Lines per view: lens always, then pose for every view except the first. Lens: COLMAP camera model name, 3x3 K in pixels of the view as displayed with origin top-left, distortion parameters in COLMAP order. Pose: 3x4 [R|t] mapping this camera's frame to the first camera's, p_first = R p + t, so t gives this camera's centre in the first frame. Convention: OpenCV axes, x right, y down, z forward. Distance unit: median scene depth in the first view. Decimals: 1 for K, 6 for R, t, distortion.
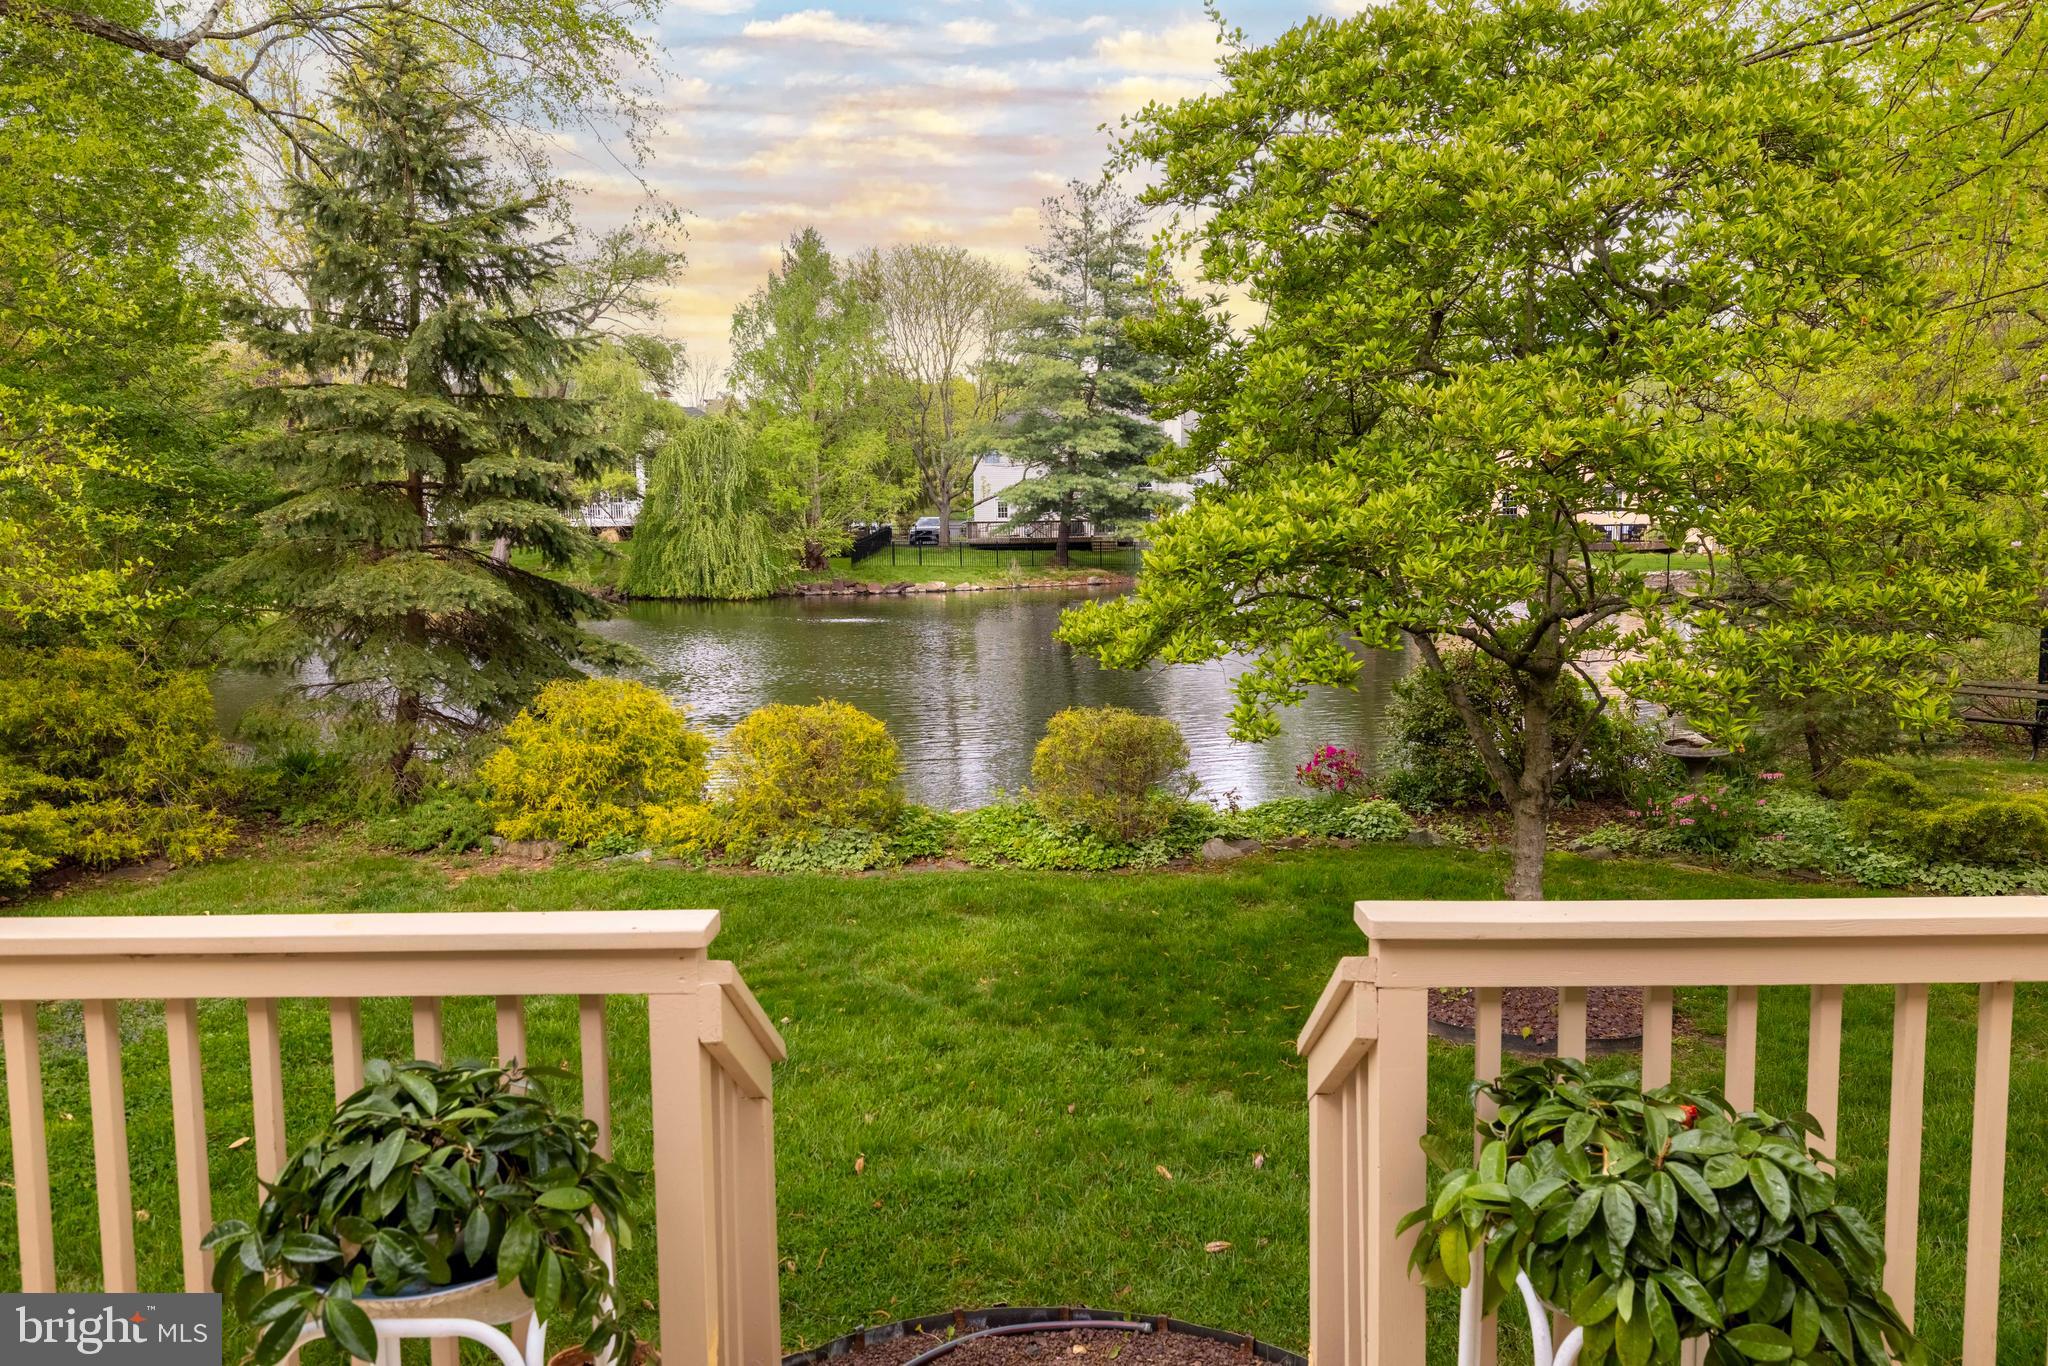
lens RADIAL K [[1429.5, 0, 1024.0], [0, 1429.5, 683.0], [0, 0, 1]] dist [-0.000616, 0.000119]
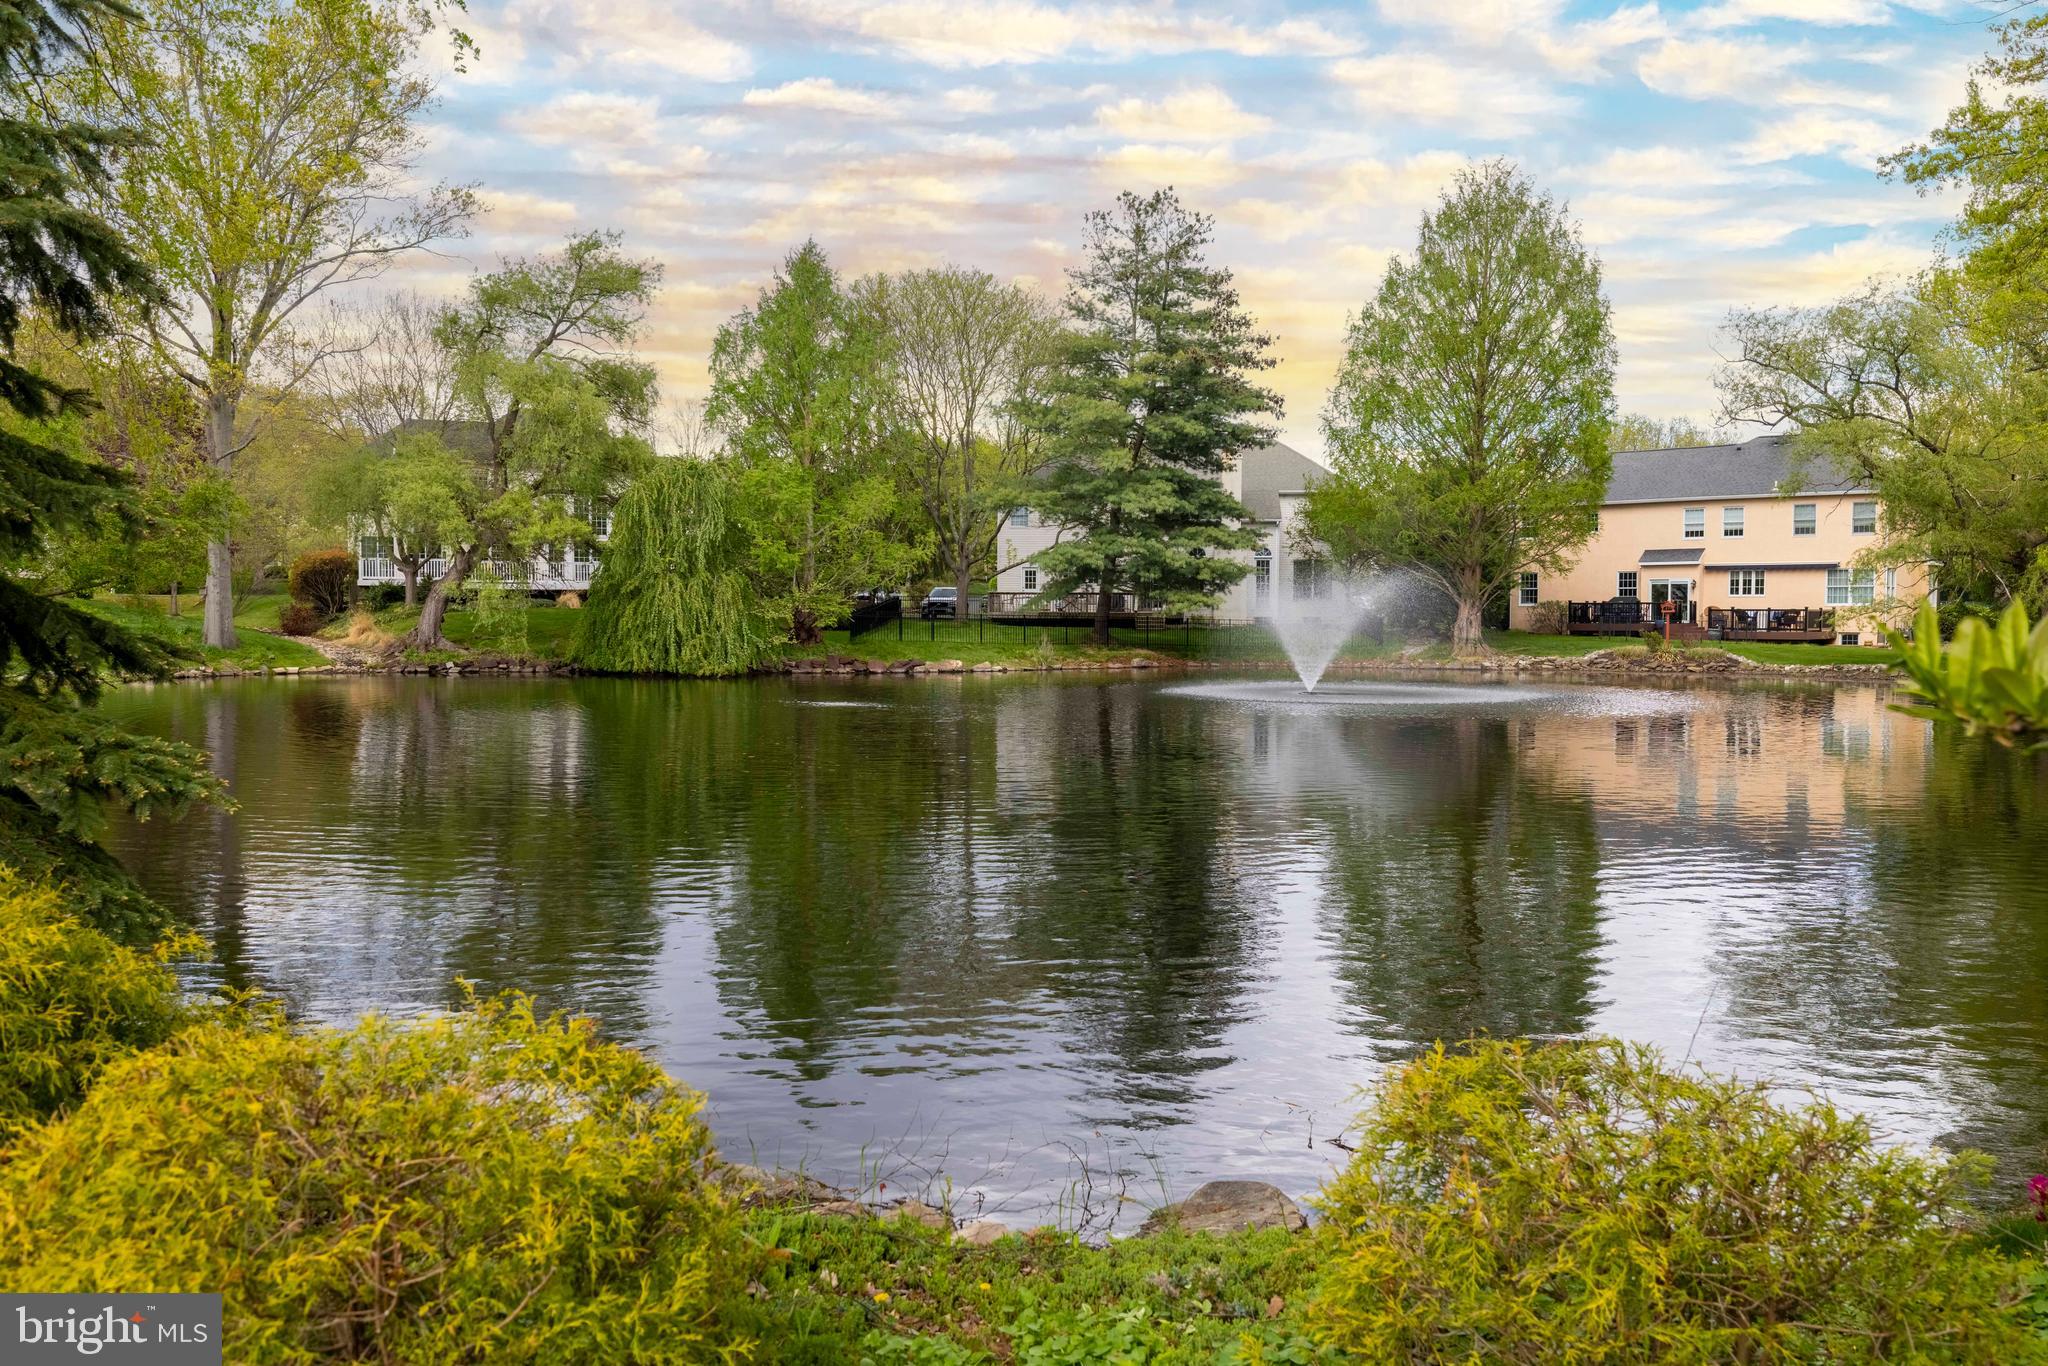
lens RADIAL K [[1522.1, 0, 1024.0], [0, 1522.1, 683.0], [0, 0, 1]] dist [0.007800, -0.041371]
pose [[0.999708, 0.020110, -0.013361, -0.006354], [-0.020886, 0.997933, -0.060776, -0.004669], [0.012111, 0.061037, 0.998062, 0.114444]]
